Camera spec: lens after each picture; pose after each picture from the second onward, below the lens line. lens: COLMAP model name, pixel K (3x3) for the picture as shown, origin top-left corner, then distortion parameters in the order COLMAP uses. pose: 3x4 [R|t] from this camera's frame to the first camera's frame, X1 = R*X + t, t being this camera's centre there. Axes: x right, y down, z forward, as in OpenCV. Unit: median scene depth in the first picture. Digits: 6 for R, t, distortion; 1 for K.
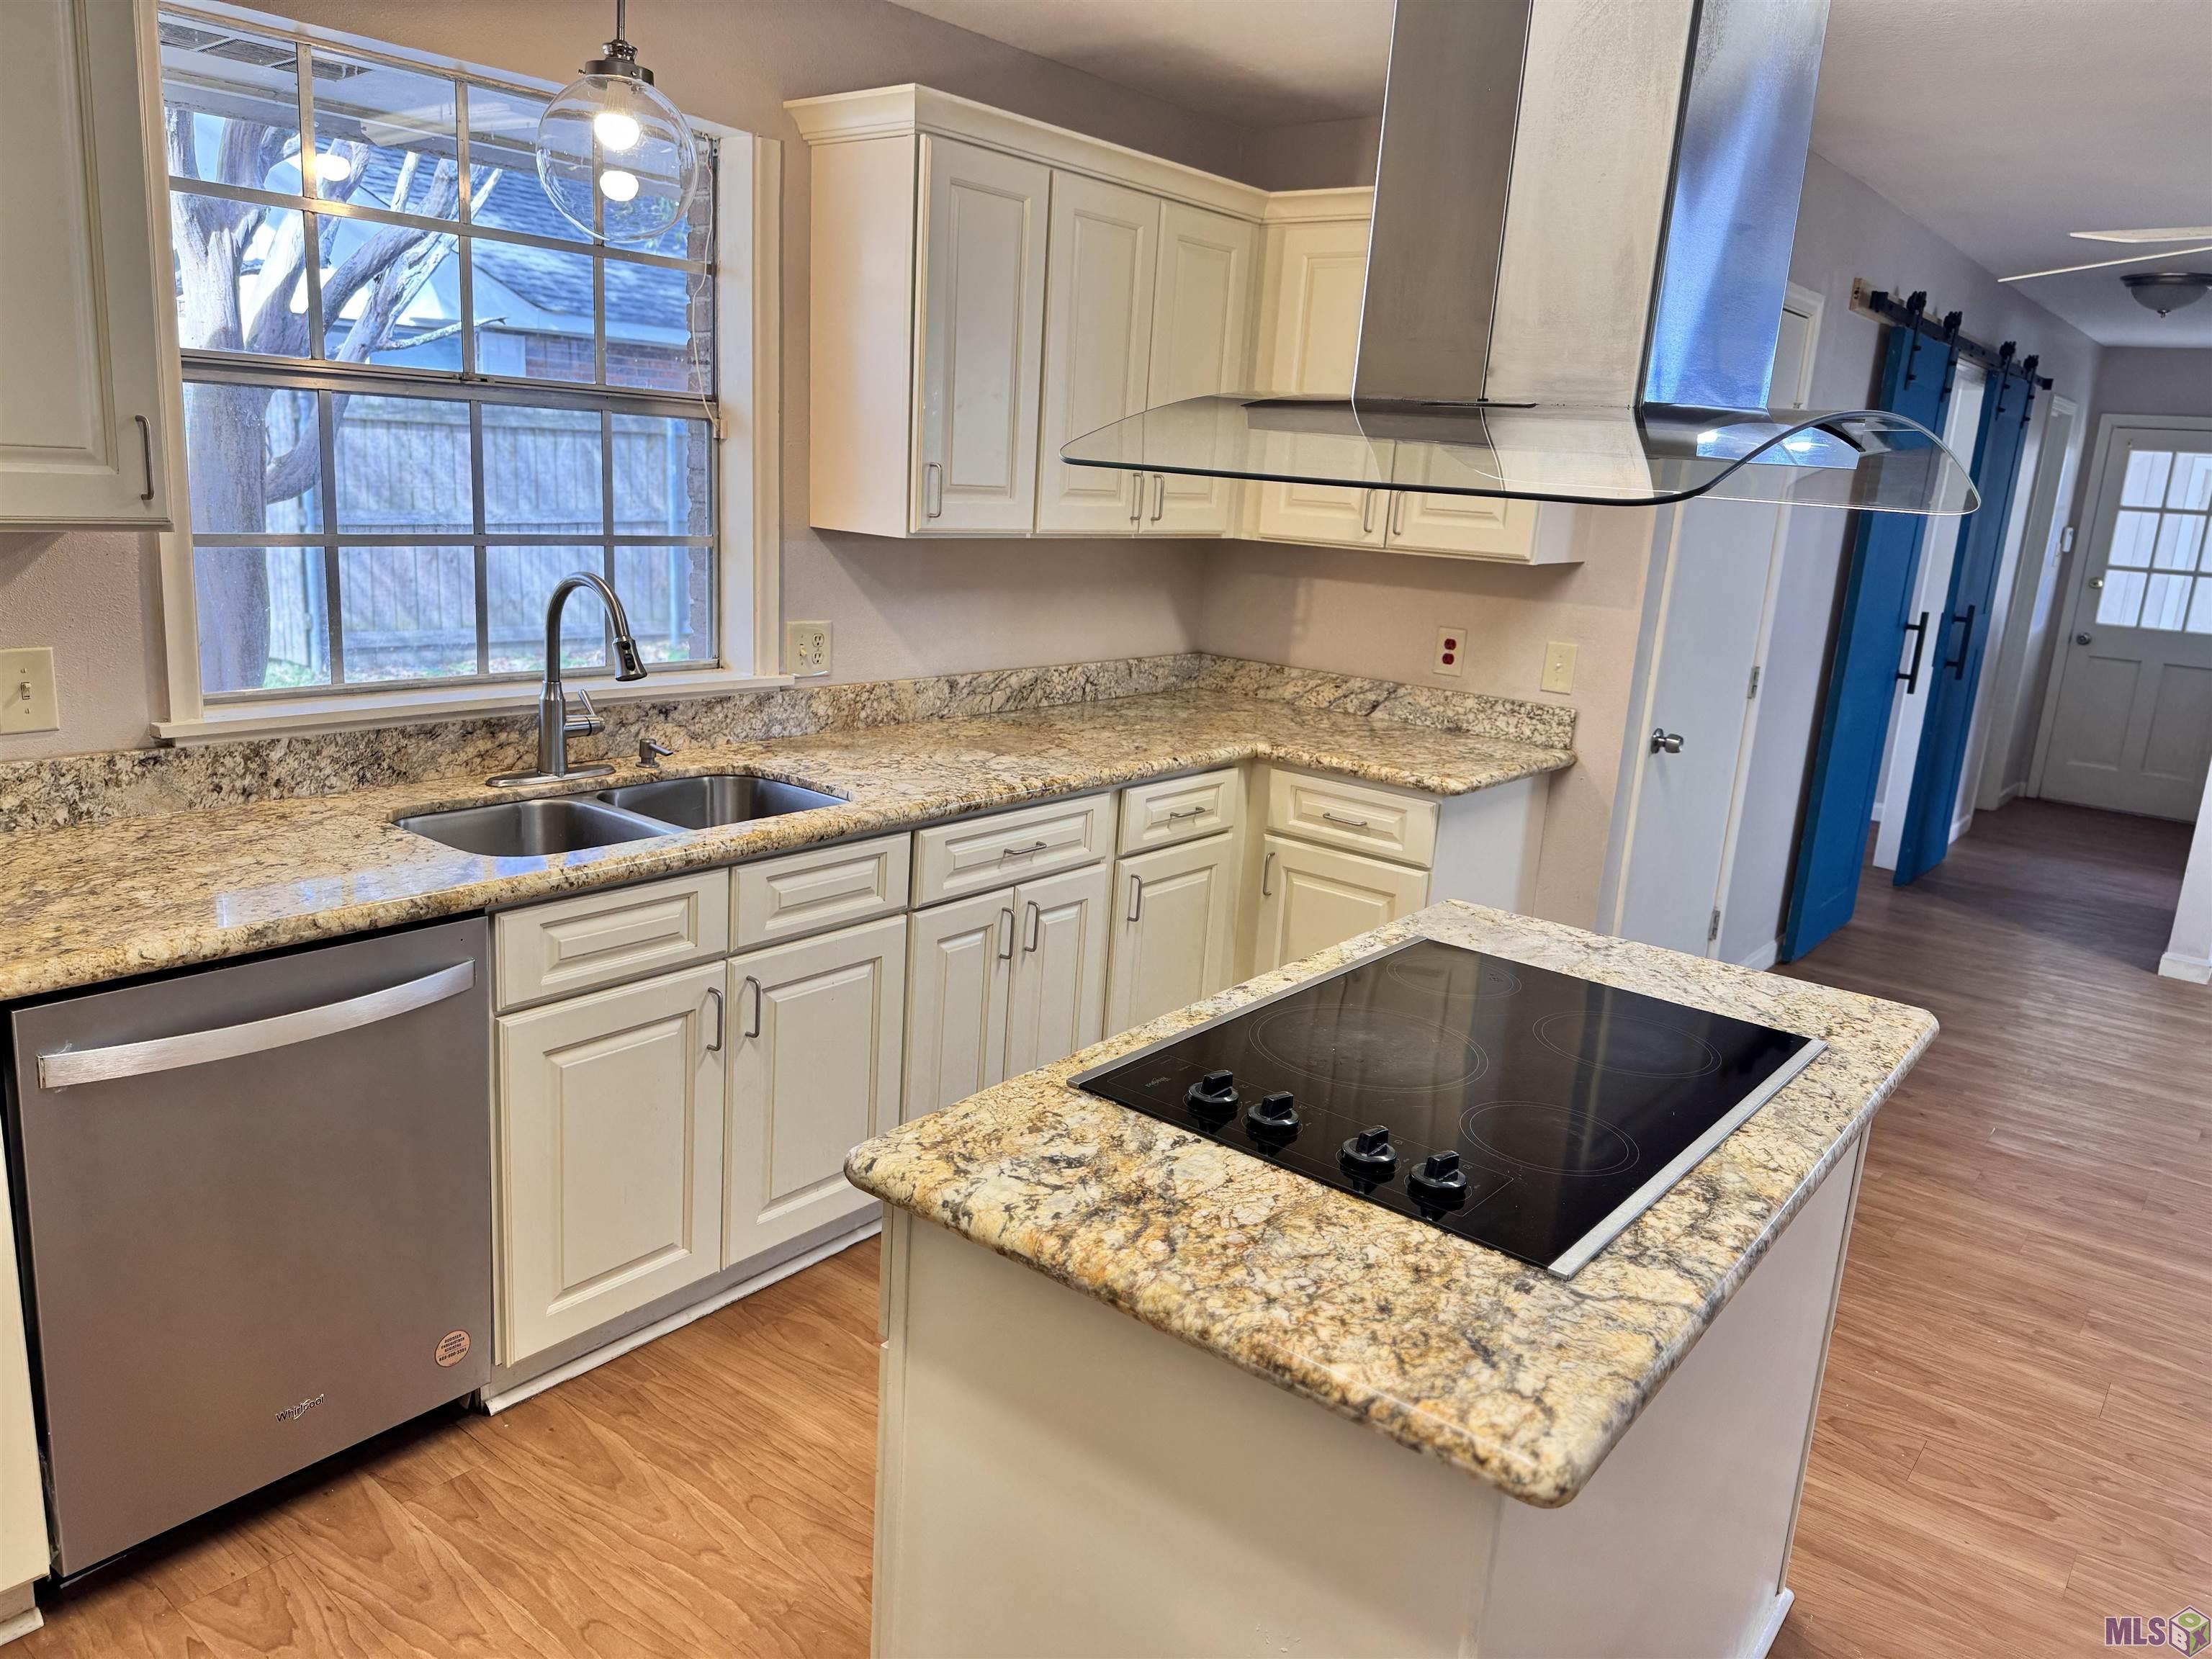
lens RADIAL K [[1539.2, 0, 1100.9], [0, 1539.2, 821.0], [0, 0, 1]] dist [0.119635, -0.167596]
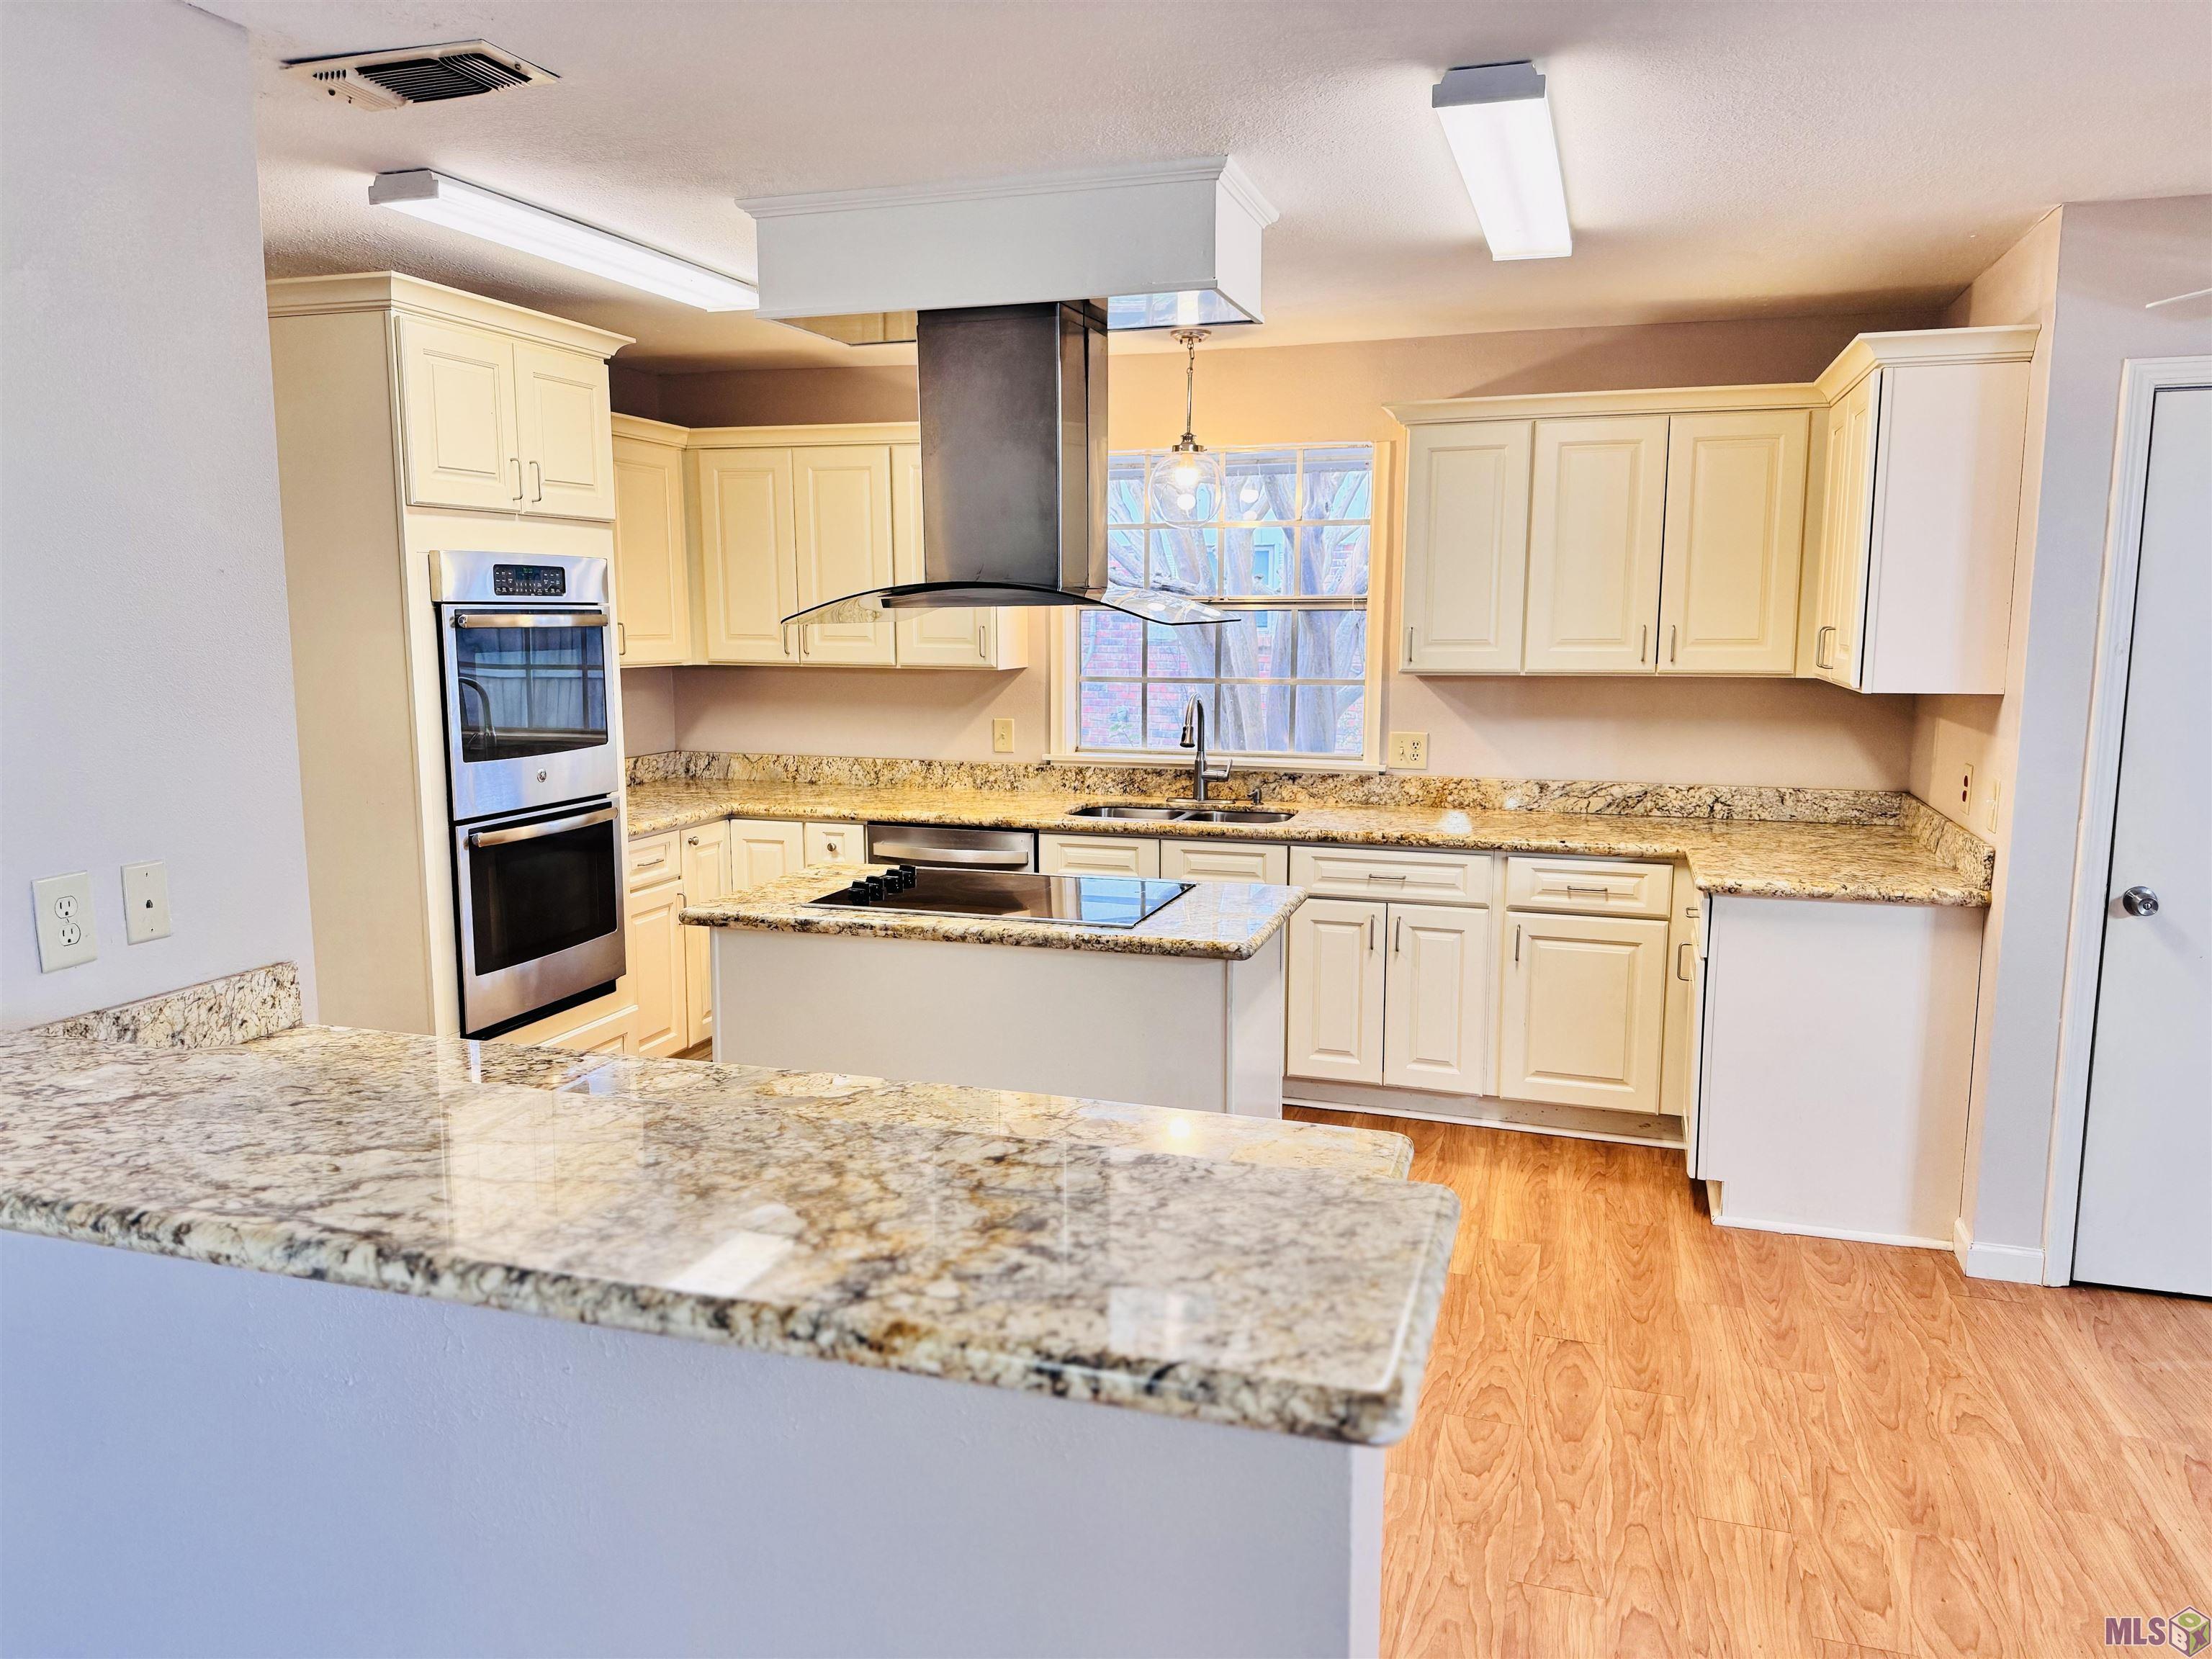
lens RADIAL K [[1539.2, 0, 1100.9], [0, 1539.2, 821.0], [0, 0, 1]] dist [0.119635, -0.167596]
pose [[0.355561, 0.063739, -0.932477, 1.496502], [-0.191297, 0.981515, -0.005852, 0.032133], [0.914867, 0.180461, 0.361181, 0.243159]]
